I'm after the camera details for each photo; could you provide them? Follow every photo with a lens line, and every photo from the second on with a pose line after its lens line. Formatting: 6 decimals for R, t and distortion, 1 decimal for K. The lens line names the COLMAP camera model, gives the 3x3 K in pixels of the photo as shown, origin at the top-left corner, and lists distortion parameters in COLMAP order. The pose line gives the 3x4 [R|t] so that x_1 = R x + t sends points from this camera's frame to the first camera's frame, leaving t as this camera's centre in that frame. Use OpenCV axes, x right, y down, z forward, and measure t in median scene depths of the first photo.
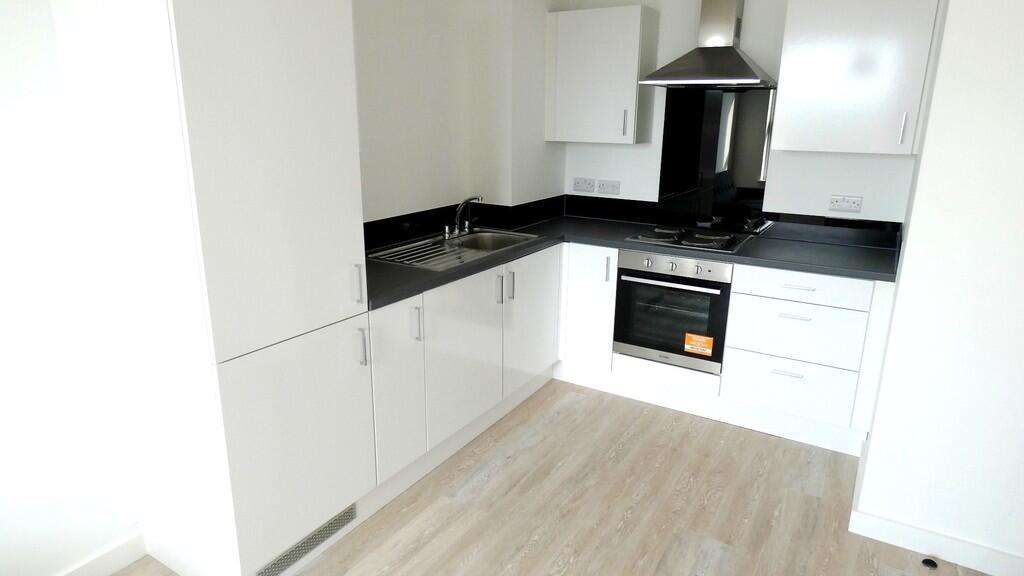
lens RADIAL K [[616.1, 0, 512.0], [0, 616.1, 288.0], [0, 0, 1]] dist [-0.002420, -0.000662]
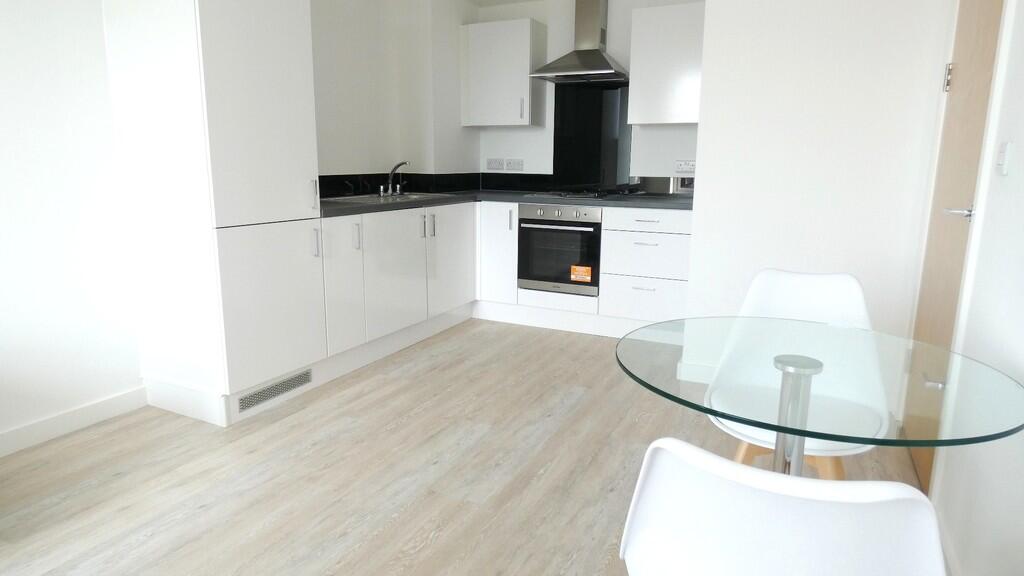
lens RADIAL K [[616.1, 0, 512.0], [0, 616.1, 288.0], [0, 0, 1]] dist [-0.002420, -0.000662]
pose [[0.995999, -0.019713, 0.087163, 0.046176], [0.025638, 0.997398, -0.067383, 0.202722], [-0.085608, 0.069348, 0.993913, -0.263076]]
